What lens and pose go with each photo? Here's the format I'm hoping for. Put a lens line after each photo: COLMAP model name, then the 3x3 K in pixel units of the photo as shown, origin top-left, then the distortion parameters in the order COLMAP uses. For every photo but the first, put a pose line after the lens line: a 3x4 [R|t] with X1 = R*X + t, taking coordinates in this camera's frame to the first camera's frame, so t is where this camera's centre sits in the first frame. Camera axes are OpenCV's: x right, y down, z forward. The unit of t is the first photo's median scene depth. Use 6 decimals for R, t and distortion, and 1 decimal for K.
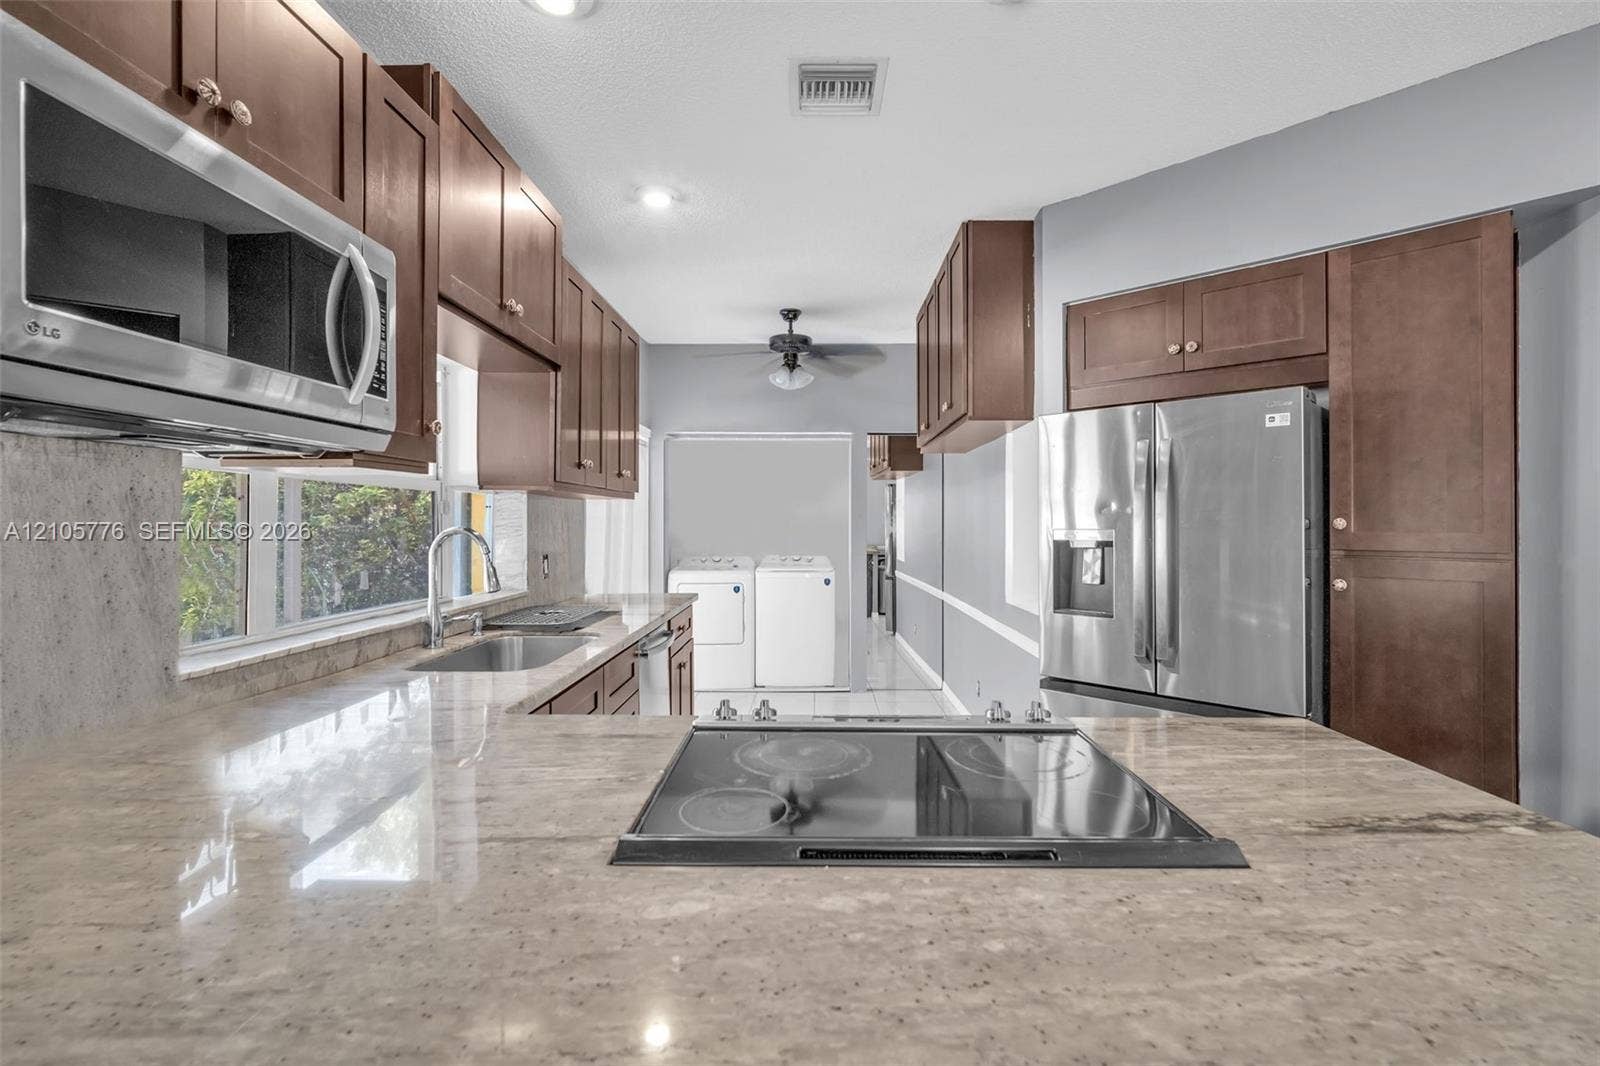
lens RADIAL K [[706.6, 0, 802.1], [0, 706.6, 518.4], [0, 0, 1]] dist [-0.007558, 0.000785]
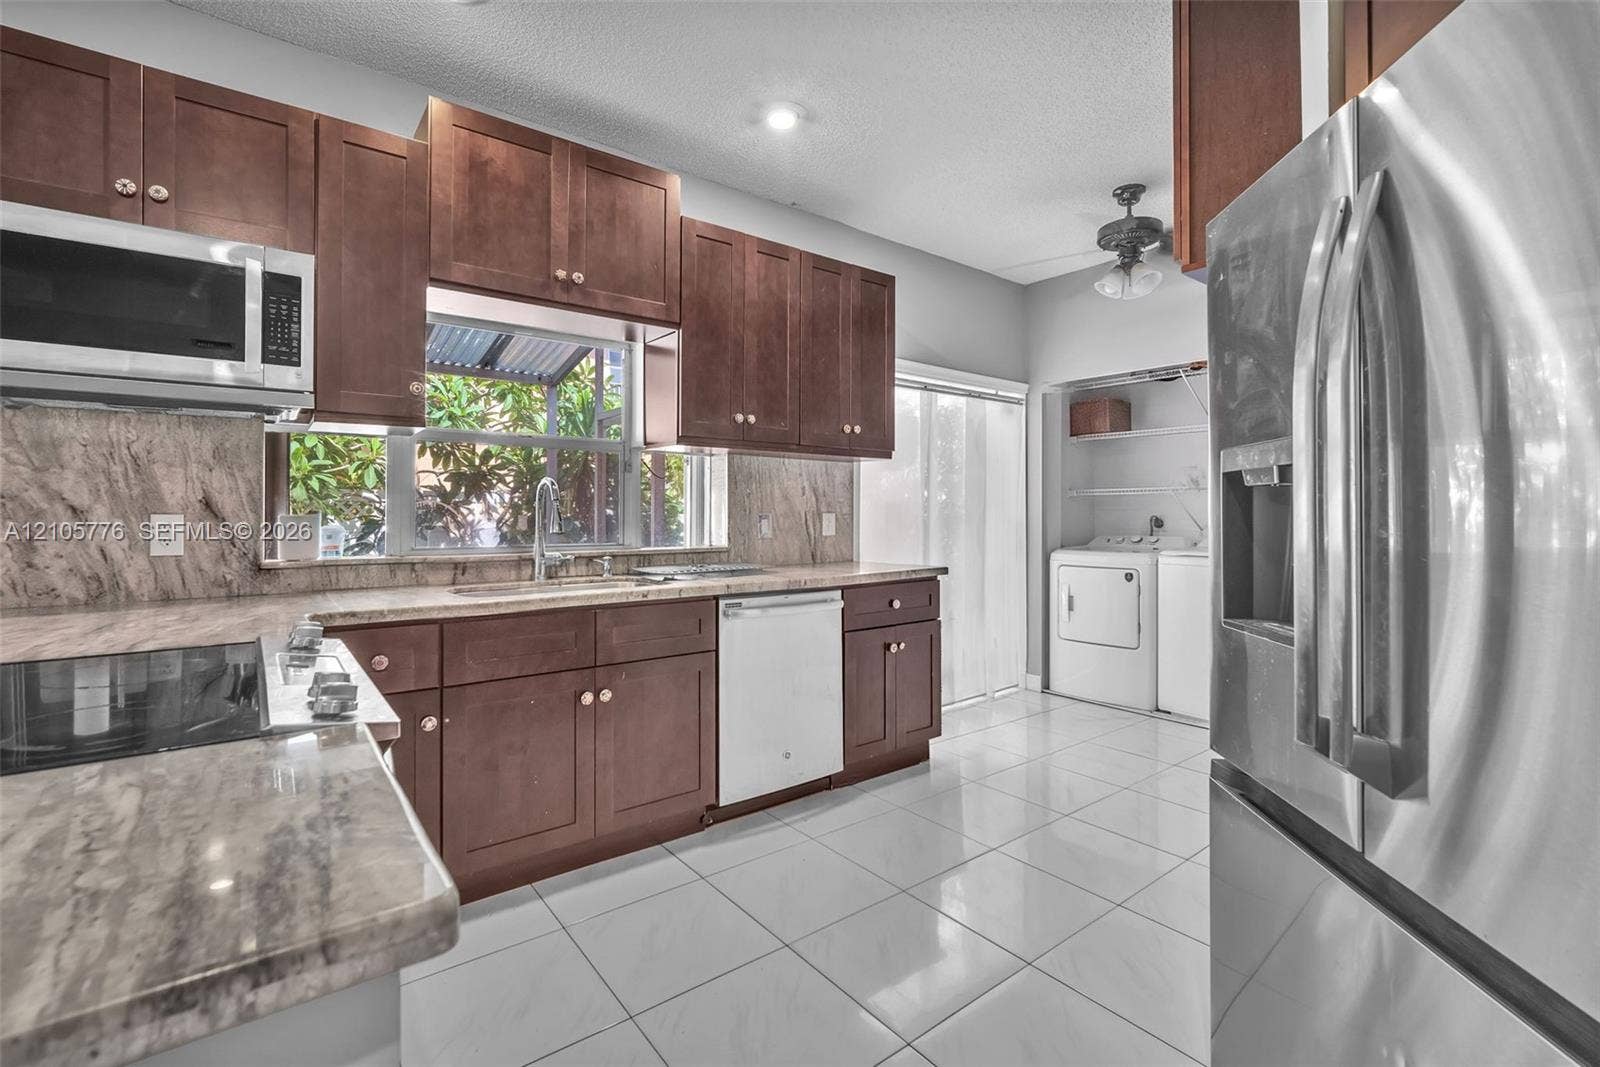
lens RADIAL K [[706.6, 0, 789.8], [0, 706.6, 509.2], [0, 0, 1]] dist [-0.007558, 0.000785]
pose [[0.629618, -0.005121, -0.776888, 0.480558], [0.003401, 0.999987, -0.003835, 0.050491], [0.776898, -0.000228, 0.629627, 0.417544]]
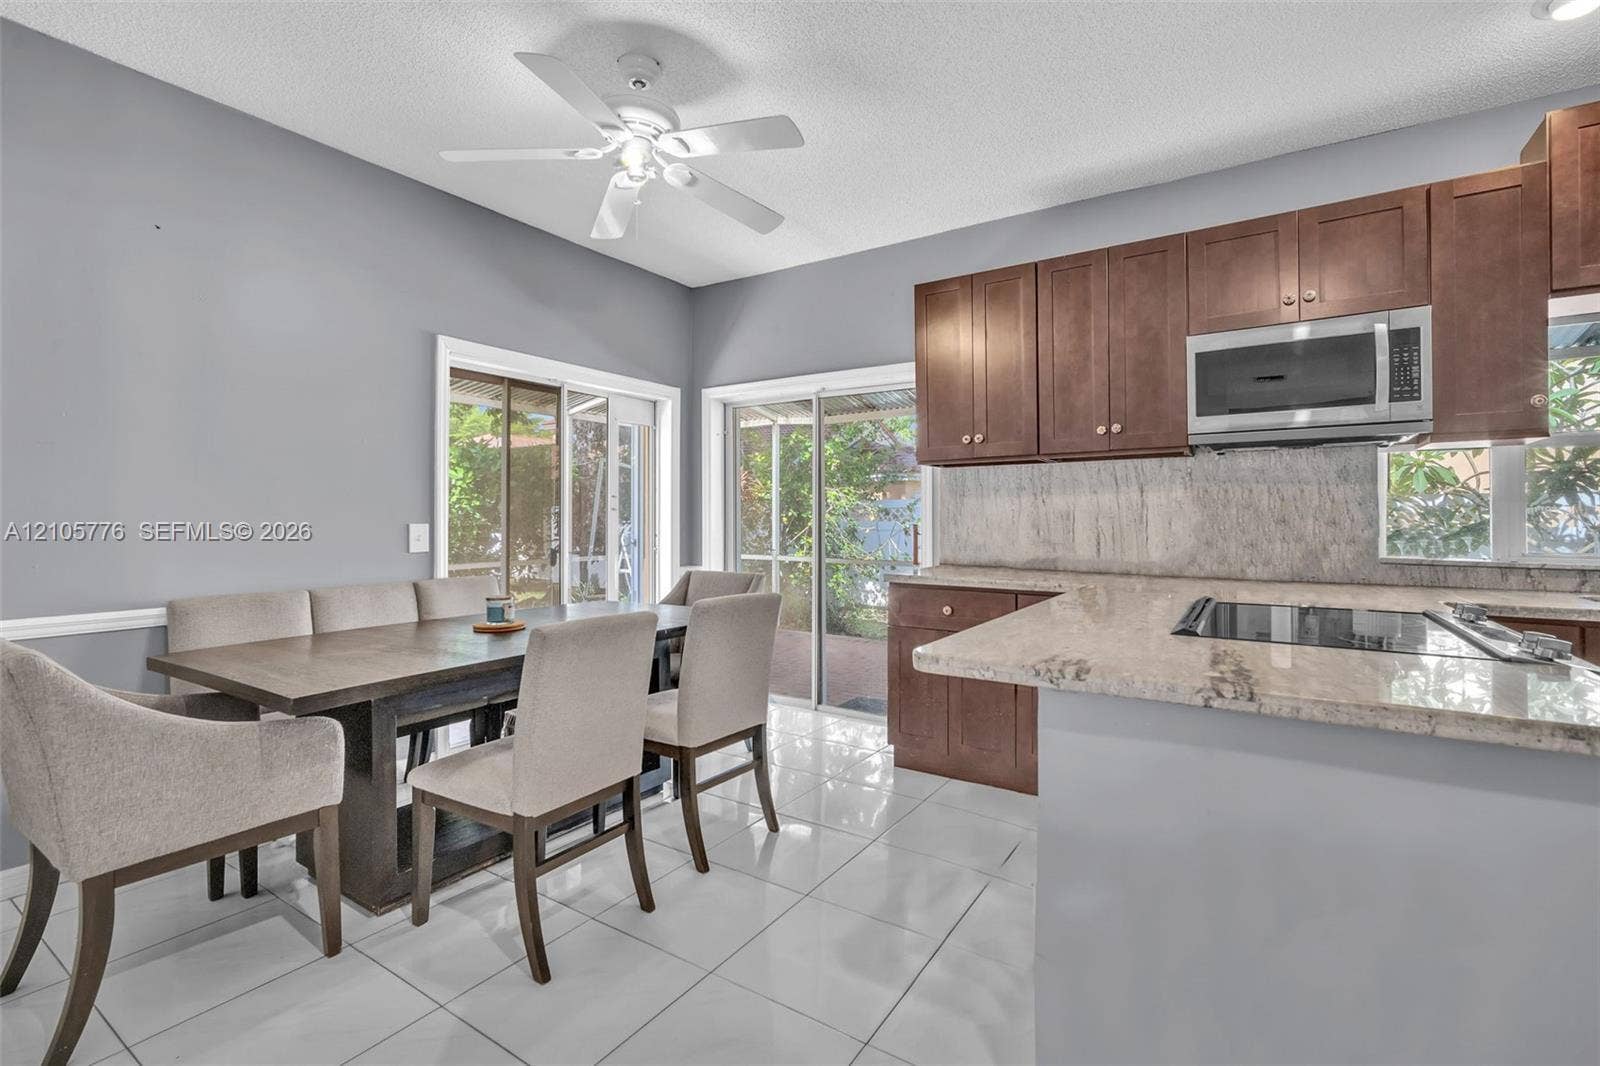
lens RADIAL K [[706.6, 0, 799.2], [0, 706.6, 513.1], [0, 0, 1]] dist [-0.007558, 0.000785]
pose [[-0.516844, -0.005313, -0.856063, 0.723426], [0.003328, 0.999961, -0.008215, 0.046499], [0.856073, -0.007094, -0.516806, 0.288715]]
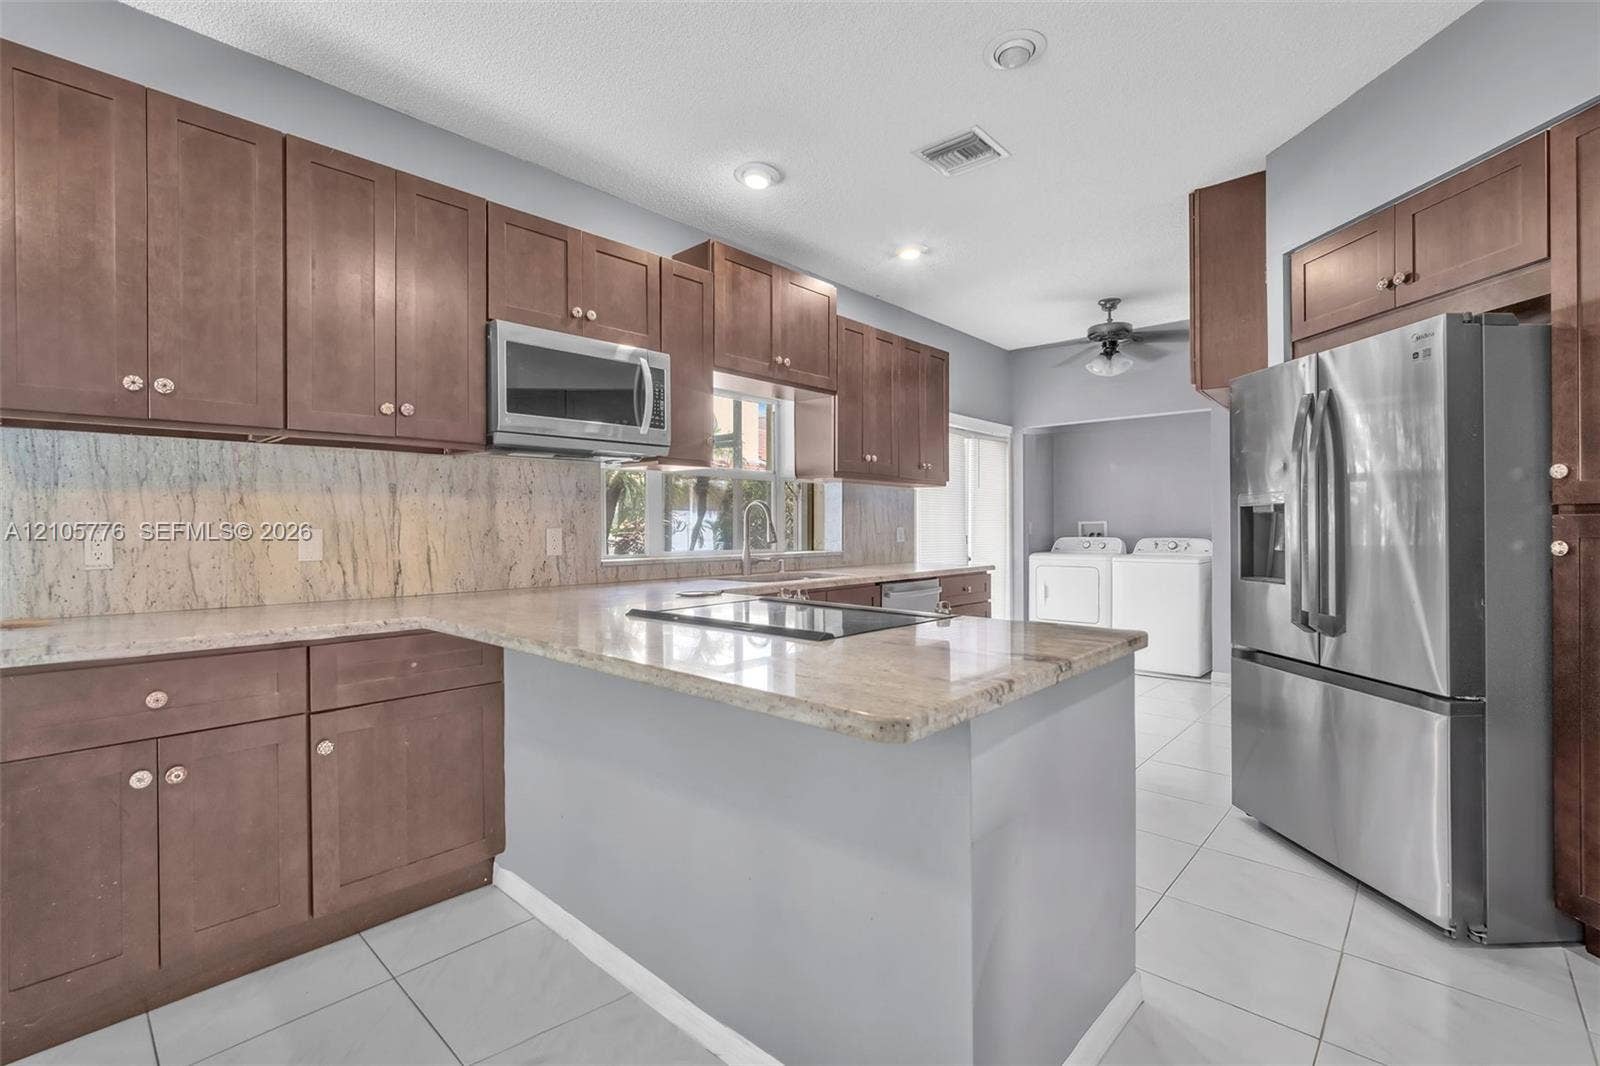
lens RADIAL K [[706.6, 0, 799.9], [0, 706.6, 525.0], [0, 0, 1]] dist [-0.007558, 0.000785]
pose [[0.754121, -0.003068, -0.656728, 0.476638], [0.005412, 0.999984, 0.001543, 0.046810], [0.656713, -0.004718, 0.754126, -0.120069]]
